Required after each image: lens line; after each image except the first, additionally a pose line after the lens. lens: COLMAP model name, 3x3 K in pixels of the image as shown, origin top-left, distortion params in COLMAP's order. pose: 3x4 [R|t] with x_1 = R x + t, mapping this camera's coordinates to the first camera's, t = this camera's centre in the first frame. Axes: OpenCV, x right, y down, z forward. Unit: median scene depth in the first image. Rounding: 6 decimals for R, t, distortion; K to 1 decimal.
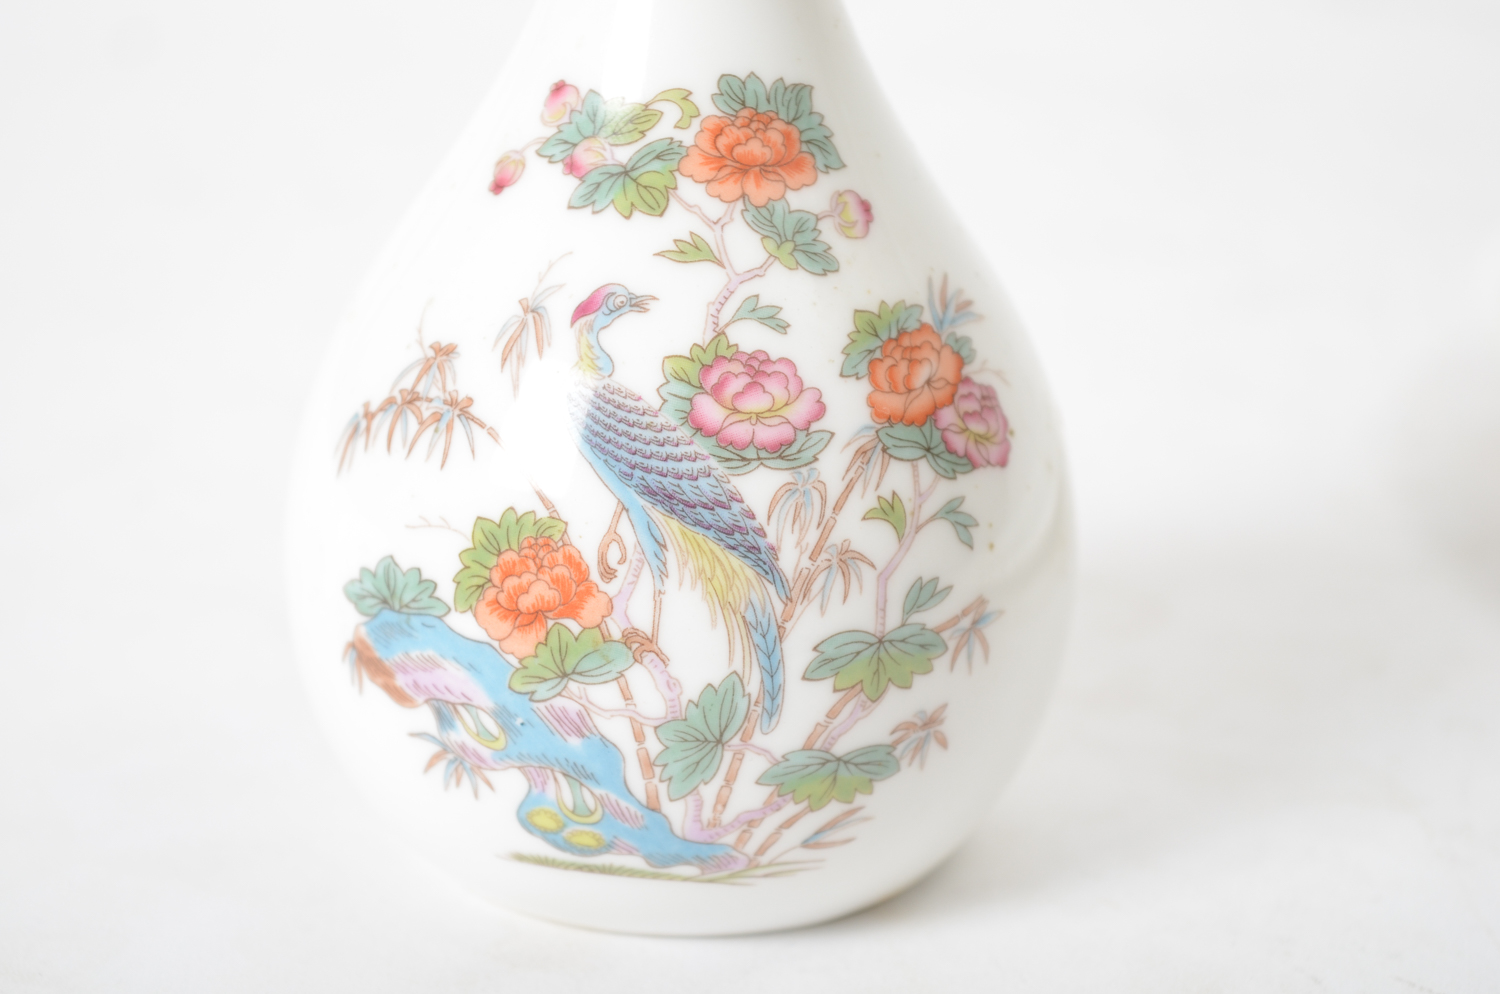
lens RADIAL K [[3090.1, 0, 736.9], [0, 3090.1, 498.3], [0, 0, 1]] dist [0.332321, 0.000000]
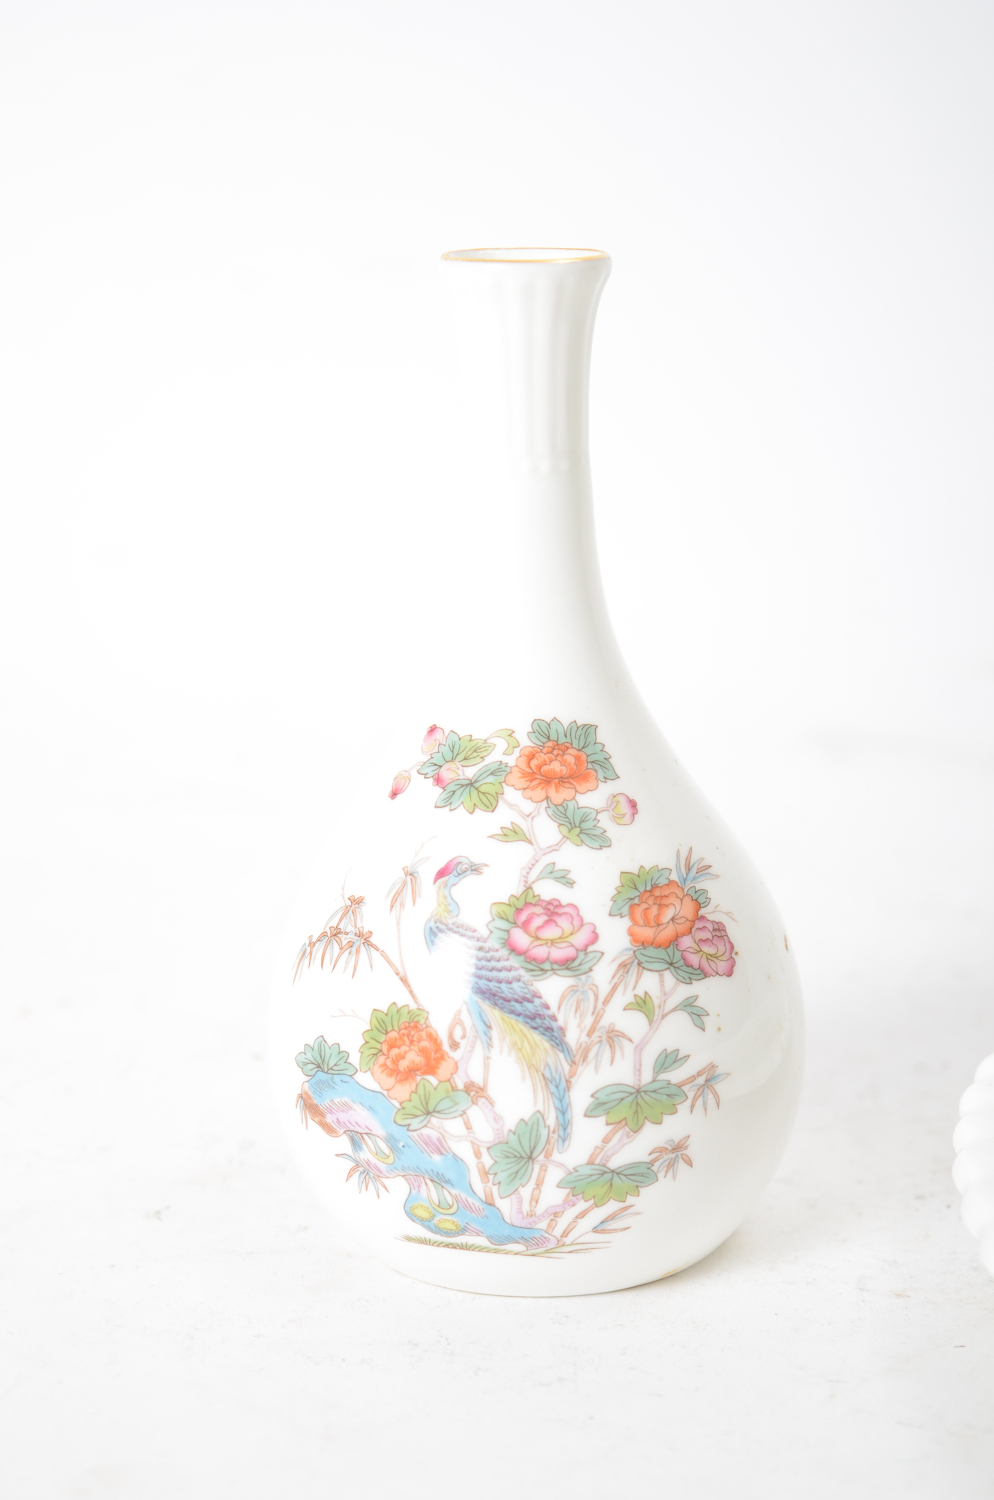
lens RADIAL K [[3027.0, 0, 507.1], [0, 3027.0, 758.4], [0, 0, 1]] dist [0.026584, 0.000000]
pose [[0.990158, -0.014309, -0.139218, 0.190081], [0.000302, 0.994976, -0.100118, 0.032248], [0.139951, 0.099090, 0.985188, -0.472696]]
